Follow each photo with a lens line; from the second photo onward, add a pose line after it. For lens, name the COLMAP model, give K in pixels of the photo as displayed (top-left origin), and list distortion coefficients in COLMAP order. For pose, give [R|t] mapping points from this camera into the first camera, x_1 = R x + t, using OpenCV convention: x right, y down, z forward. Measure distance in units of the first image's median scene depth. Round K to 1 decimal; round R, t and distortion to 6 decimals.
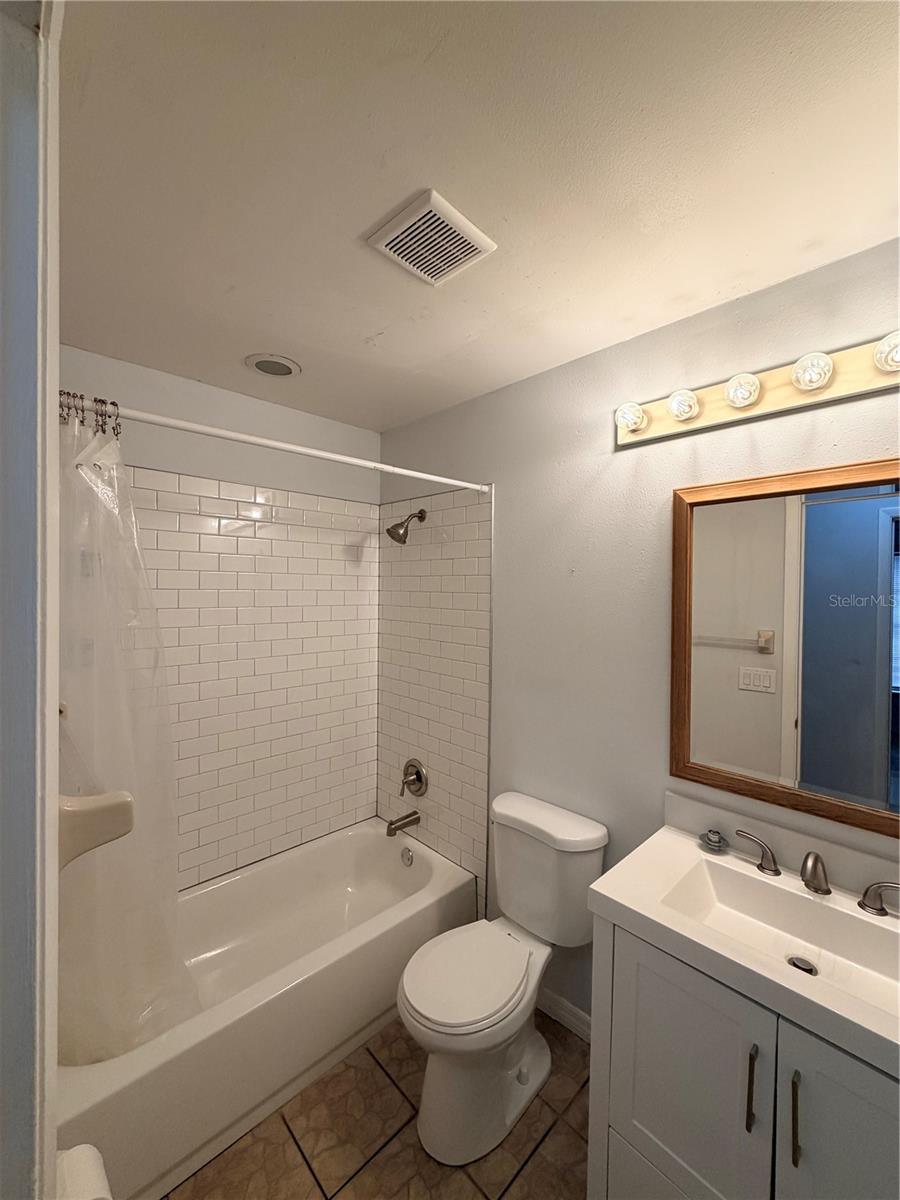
lens RADIAL K [[478.6, 0, 451.0], [0, 478.6, 596.3], [0, 0, 1]] dist [0.001687, 0.000503]
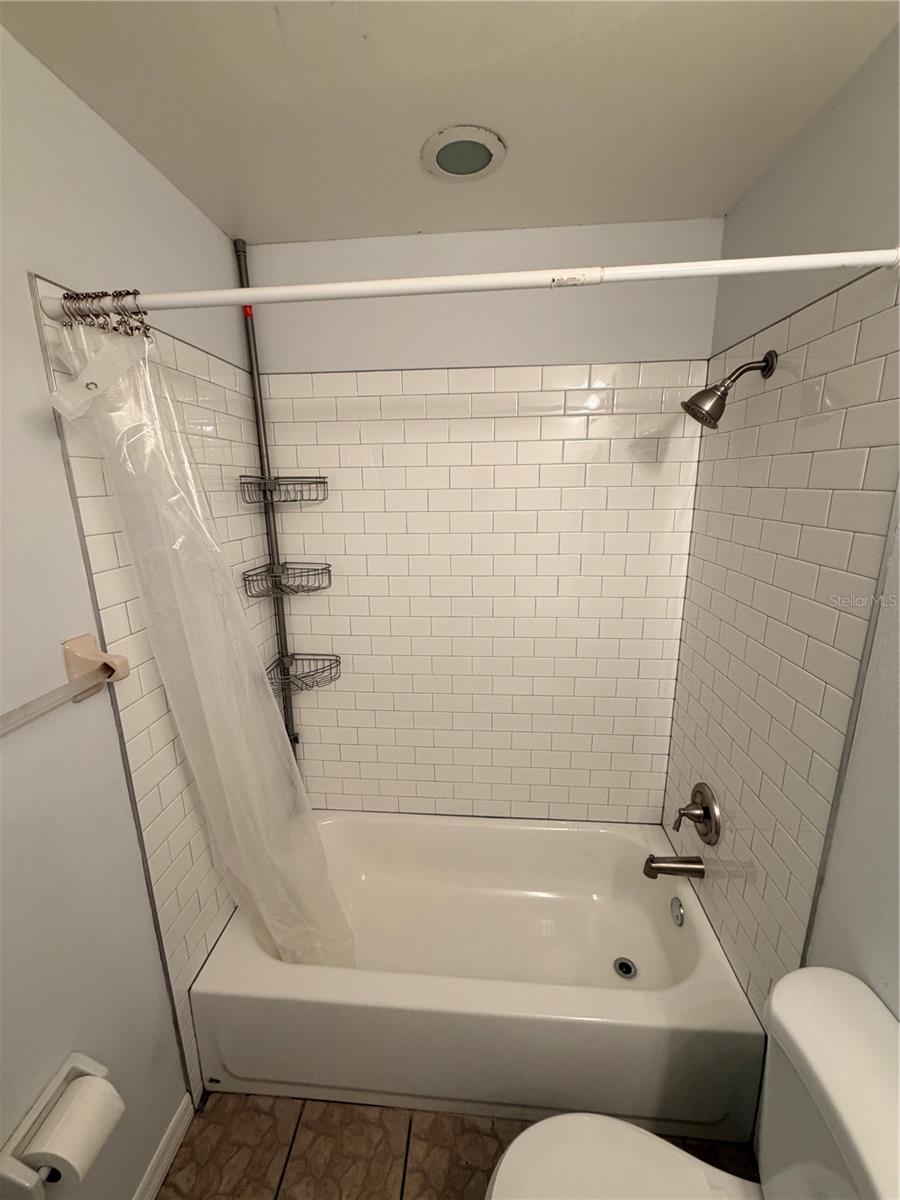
lens RADIAL K [[478.6, 0, 450.3], [0, 478.6, 597.1], [0, 0, 1]] dist [0.001687, 0.000503]
pose [[0.658741, 0.153157, -0.736616, 0.128489], [0.010296, 0.977134, 0.212373, -0.039586], [0.752299, -0.147483, 0.642101, 0.386821]]
